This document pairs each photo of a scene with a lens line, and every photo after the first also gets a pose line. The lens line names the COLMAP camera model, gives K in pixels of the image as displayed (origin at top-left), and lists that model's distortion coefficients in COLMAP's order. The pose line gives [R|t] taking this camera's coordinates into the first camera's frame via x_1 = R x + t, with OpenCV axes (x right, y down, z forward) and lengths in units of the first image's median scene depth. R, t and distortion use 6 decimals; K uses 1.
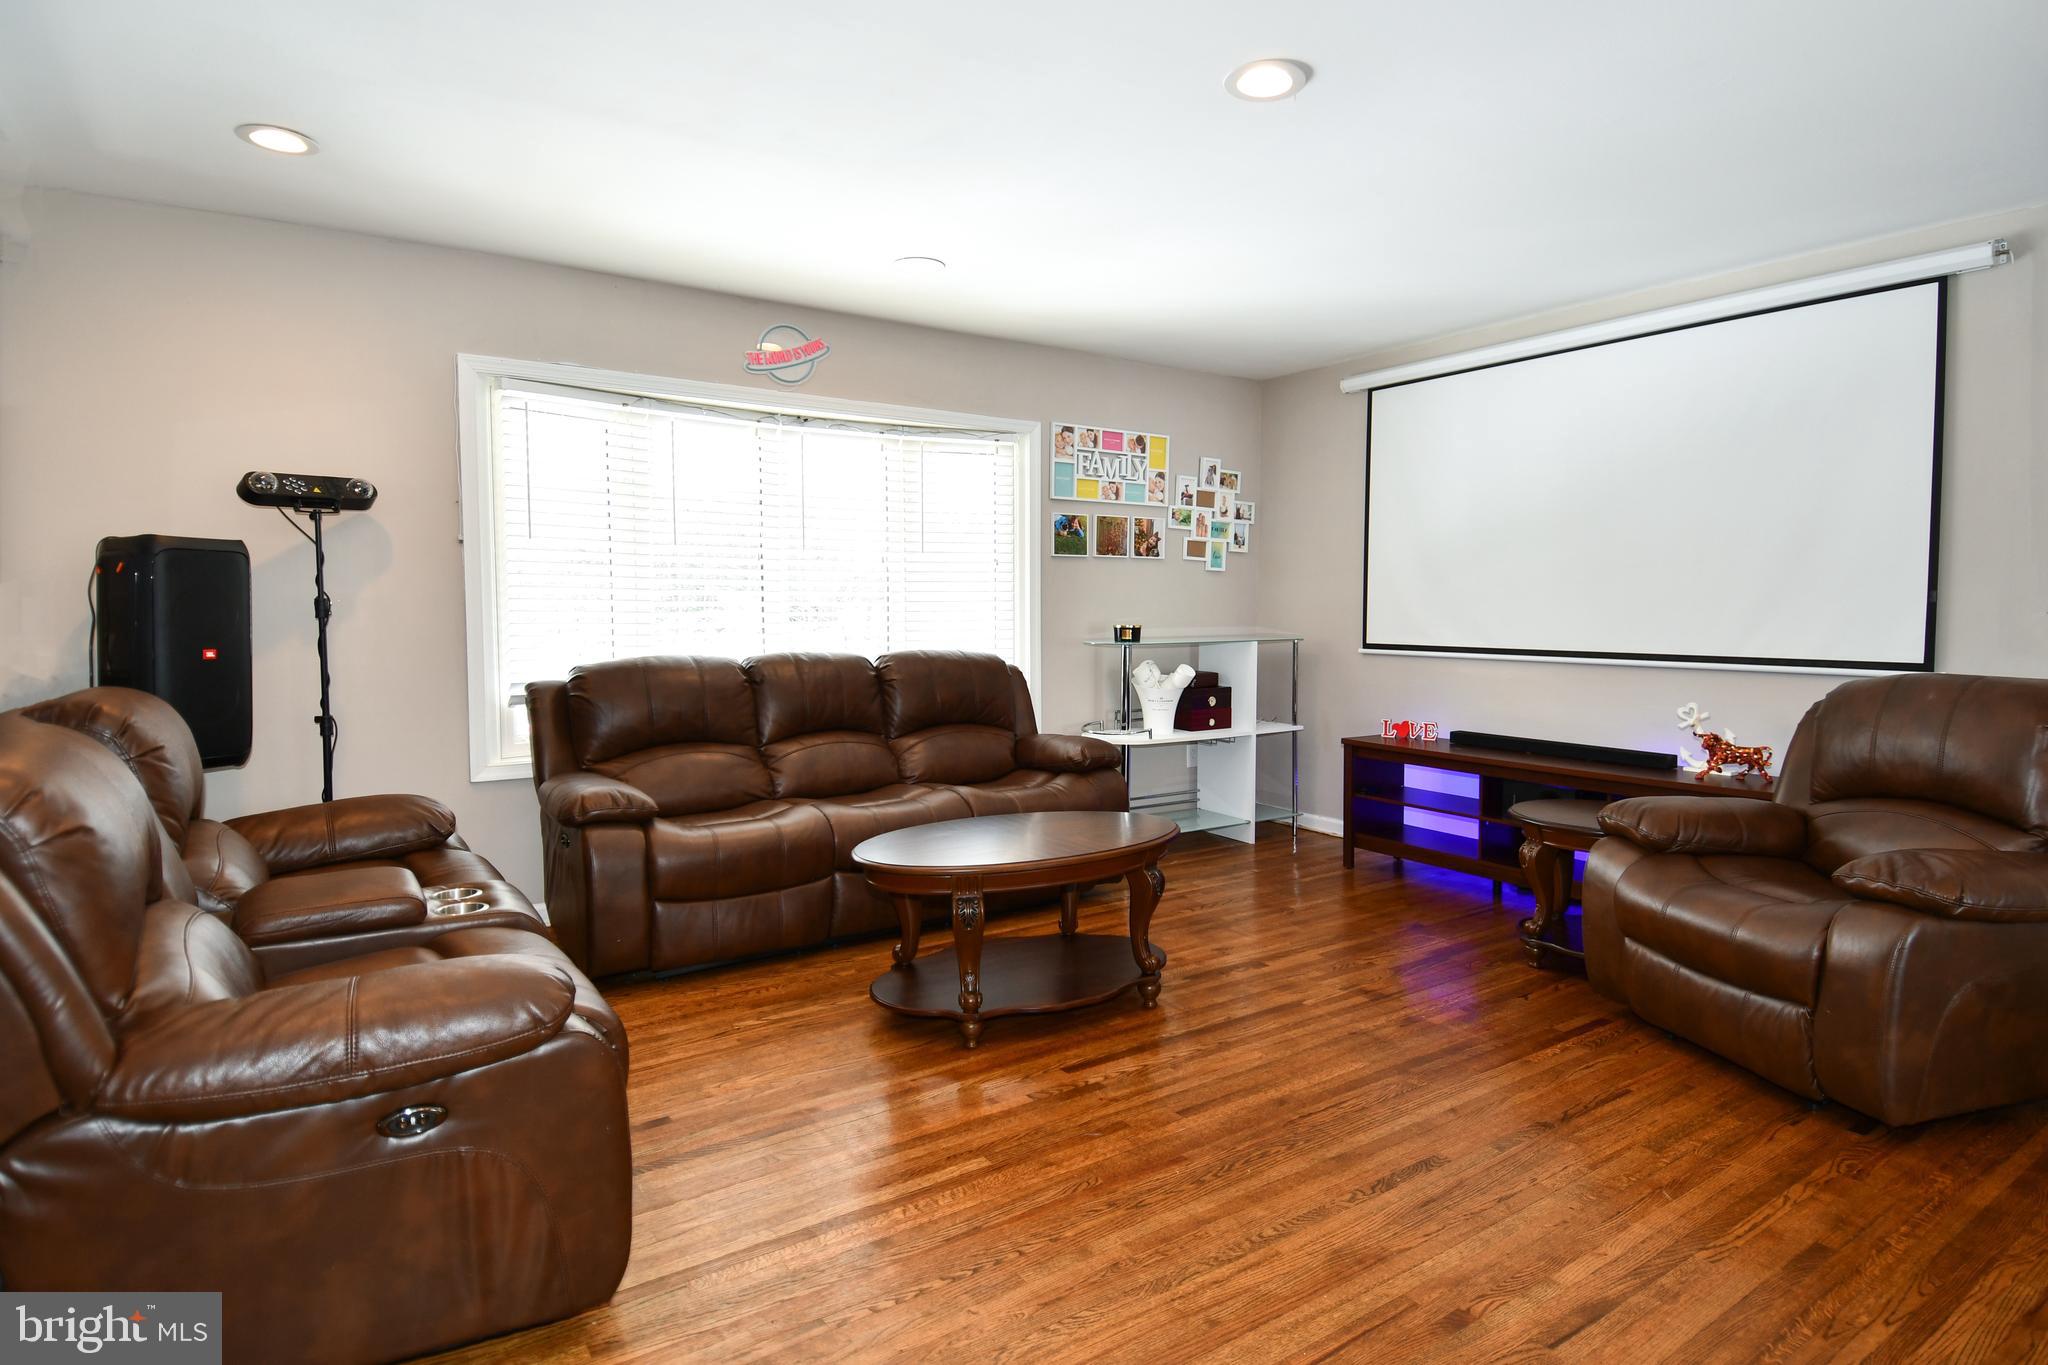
lens RADIAL K [[1079.7, 0, 1024.0], [0, 1079.7, 682.5], [0, 0, 1]] dist [0.065584, -0.094950]
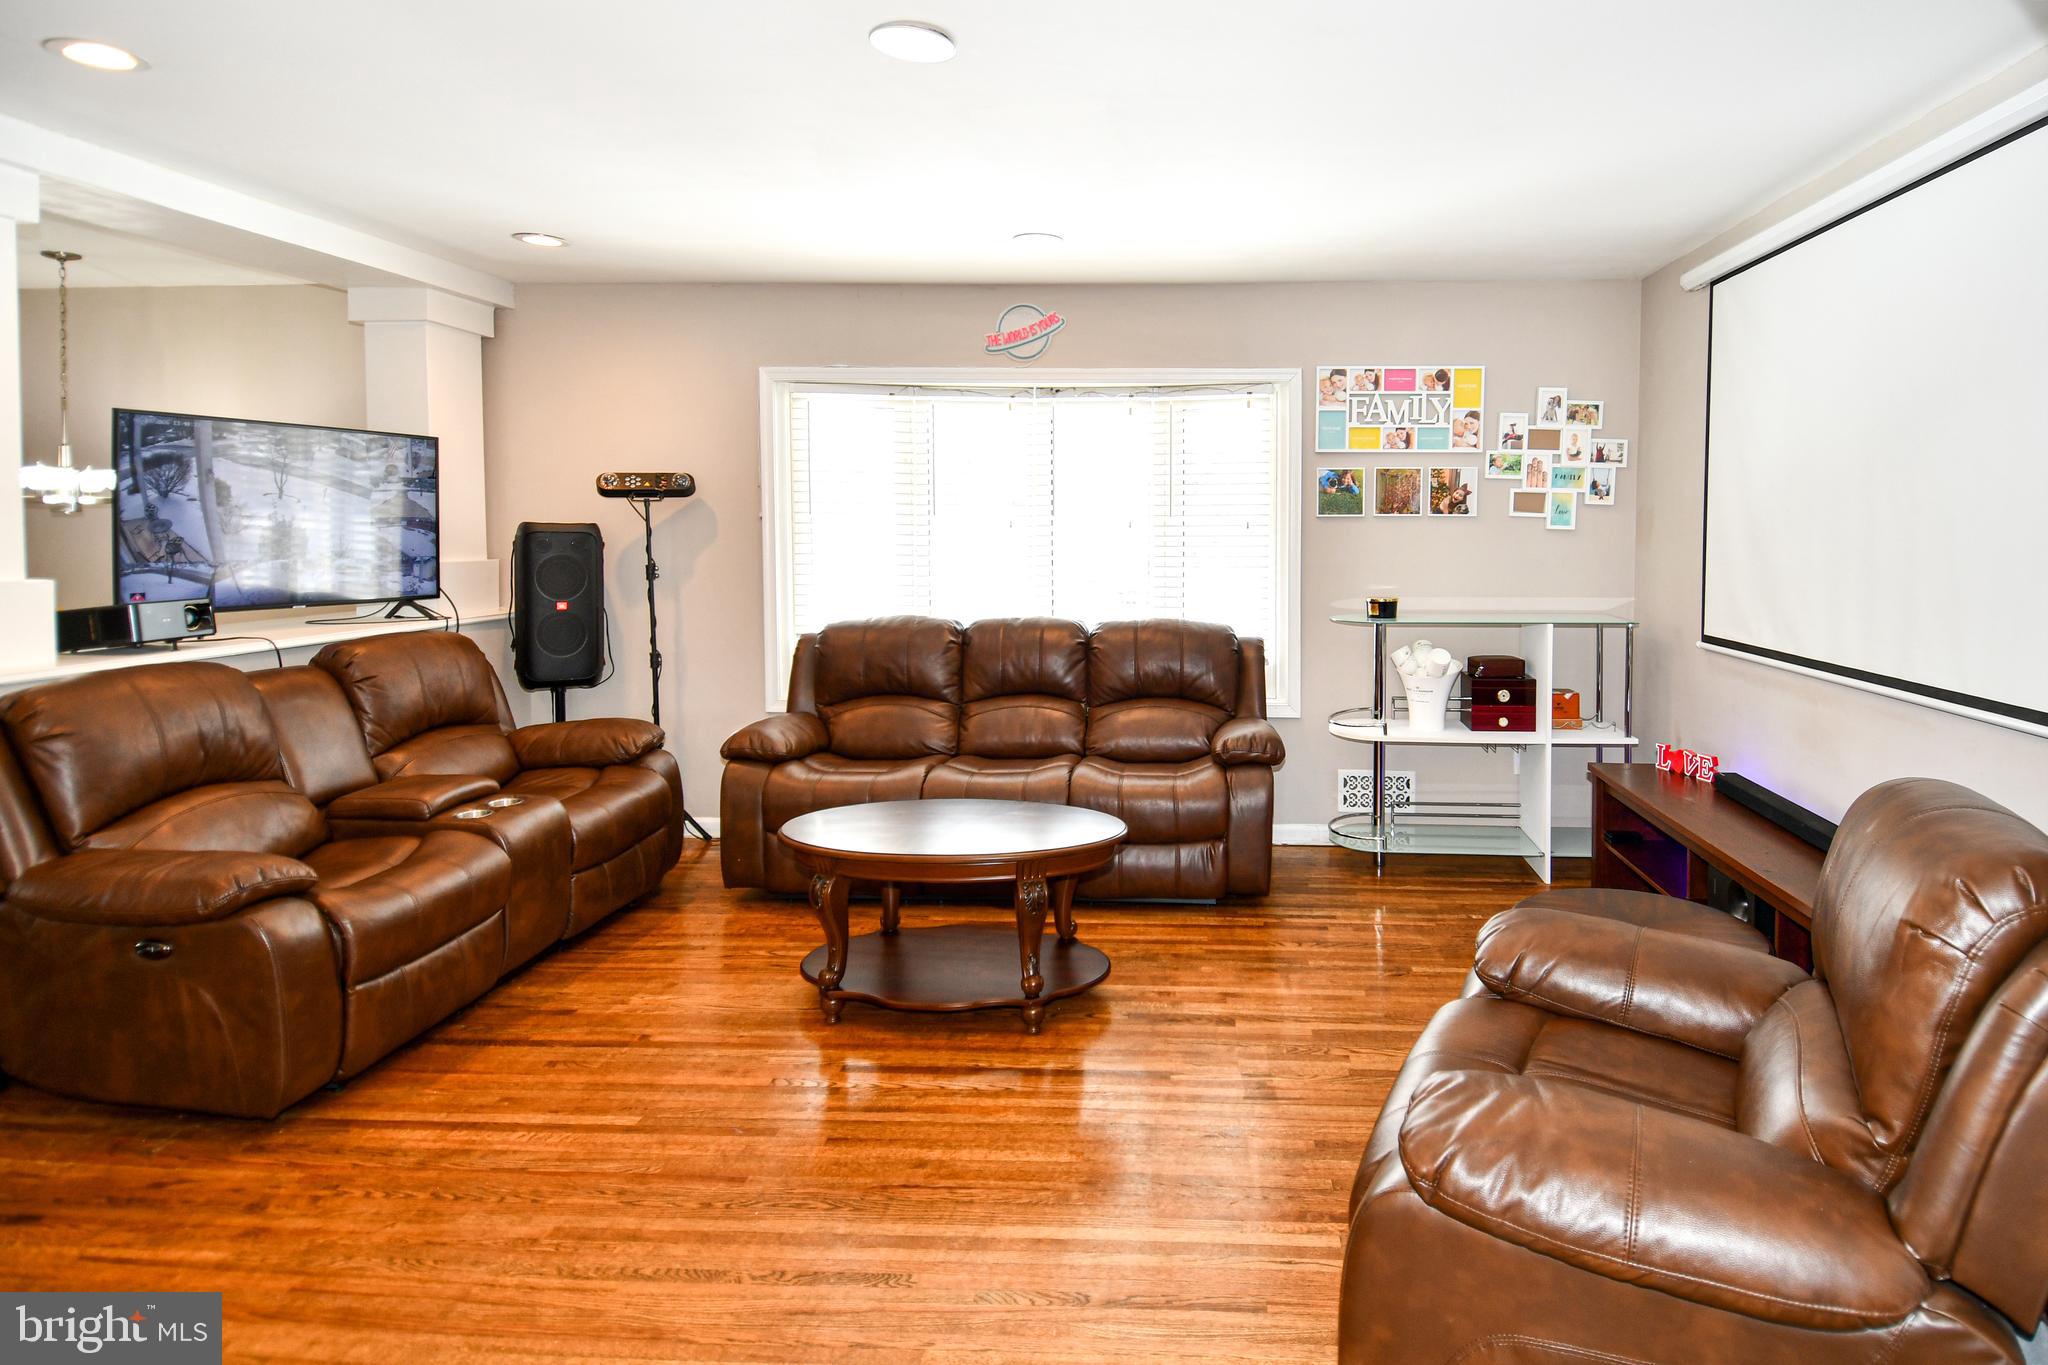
lens RADIAL K [[1137.4, 0, 1168.2], [0, 1137.4, 599.6], [0, 0, 1]] dist [0.069168, -0.049708]
pose [[0.798636, 0.038704, -0.600568, 0.565299], [-0.042320, 0.999071, 0.008108, -0.058724], [0.600324, 0.018941, 0.799532, 0.205692]]
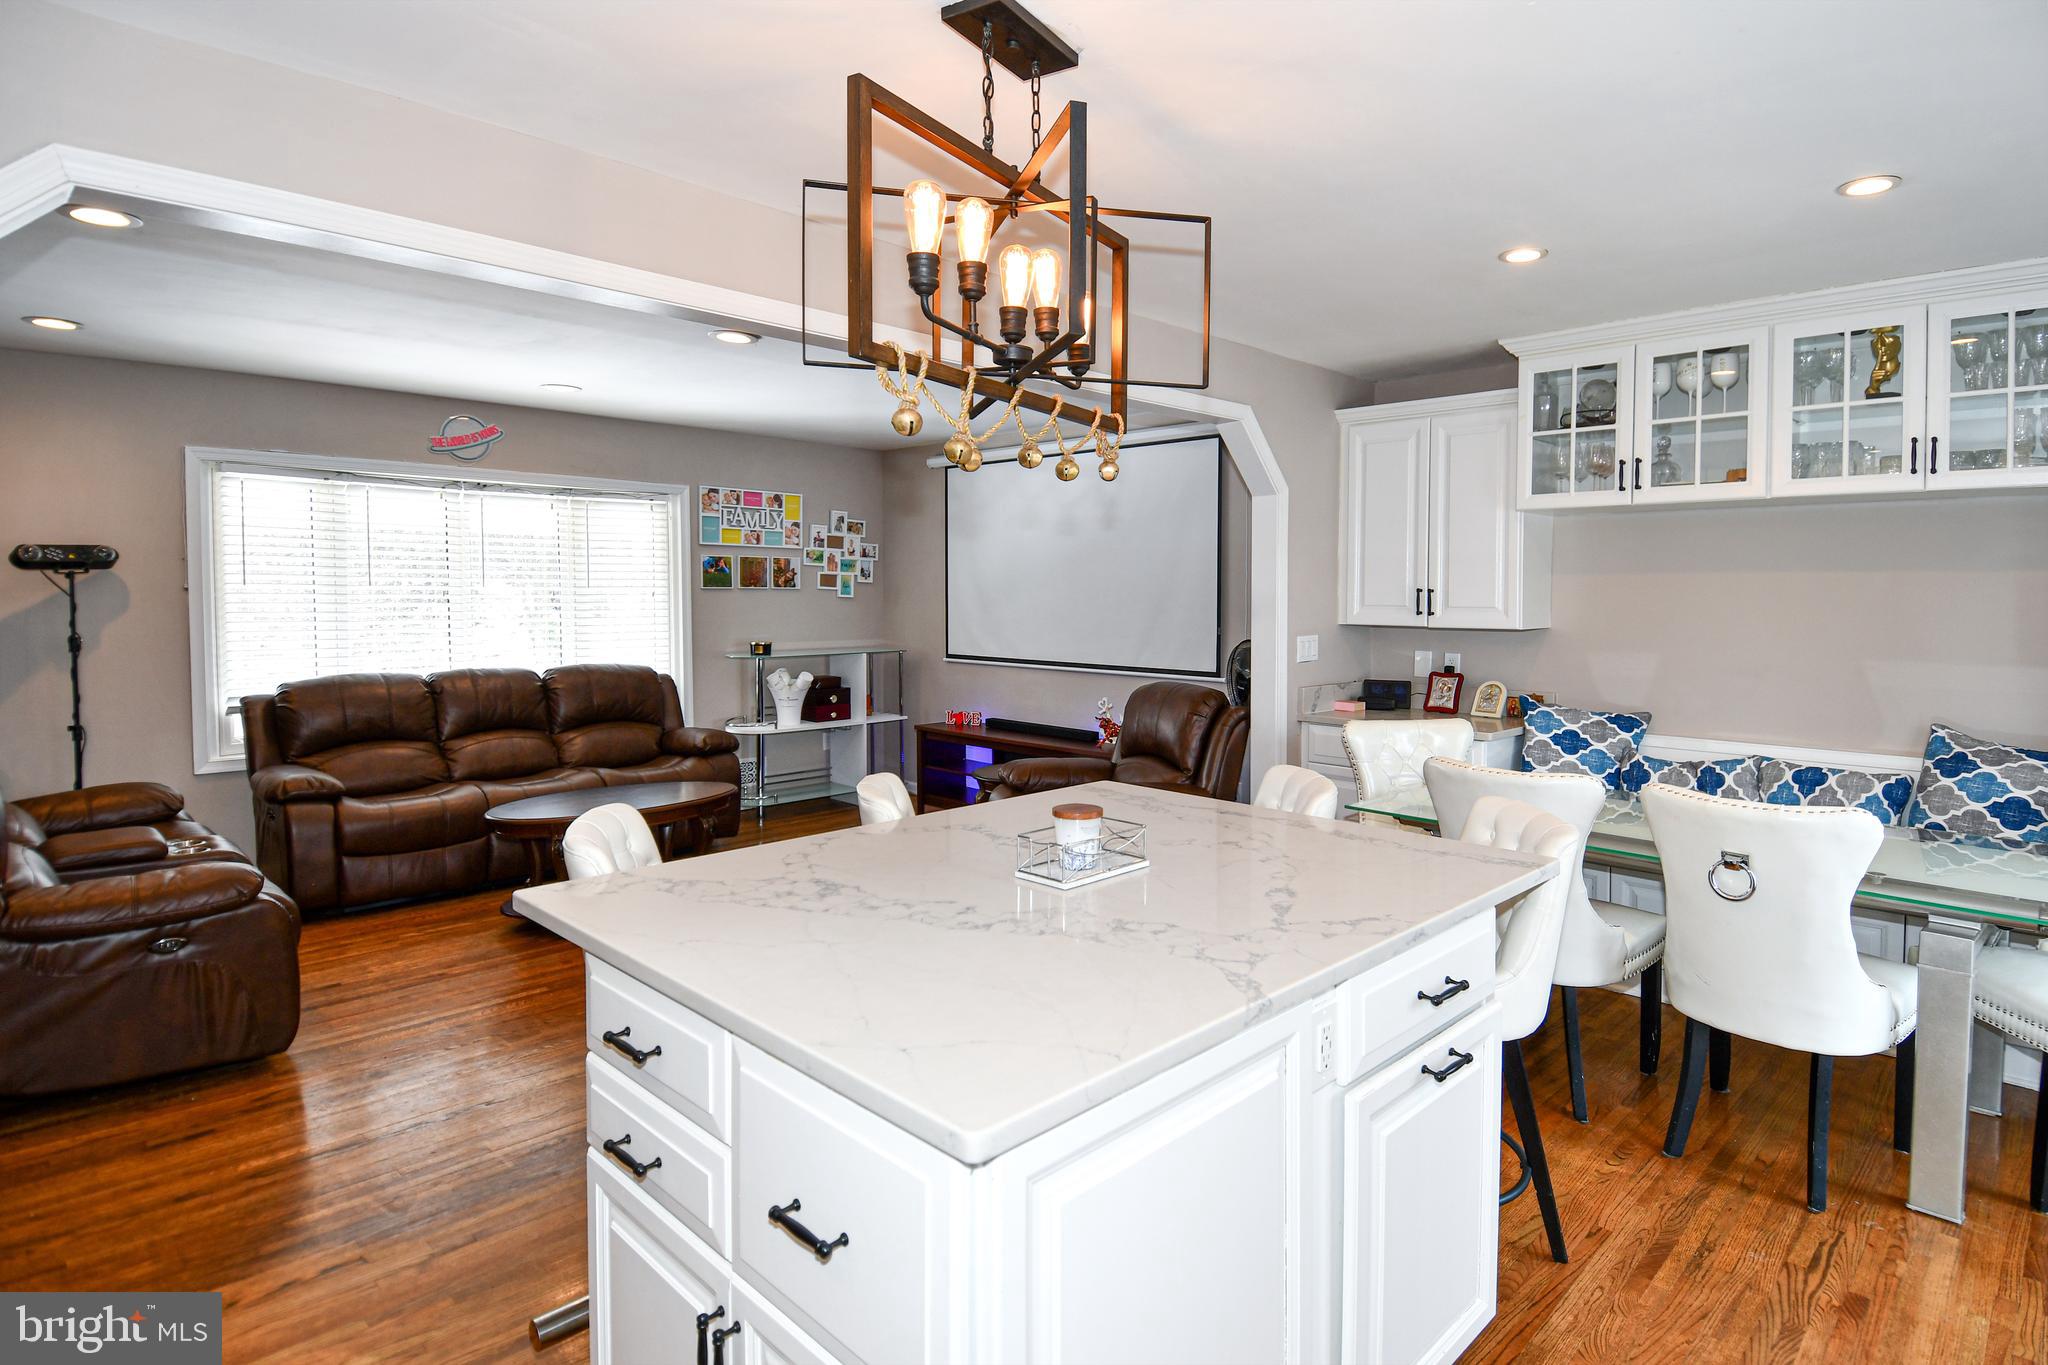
lens RADIAL K [[1114.2, 0, 1086.2], [0, 1114.2, 645.7], [0, 0, 1]] dist [0.023744, -0.046336]
pose [[0.977353, -0.007520, 0.211483, 0.219987], [0.011525, 0.999777, -0.017712, -0.023016], [-0.211303, 0.019748, 0.977221, -0.451249]]
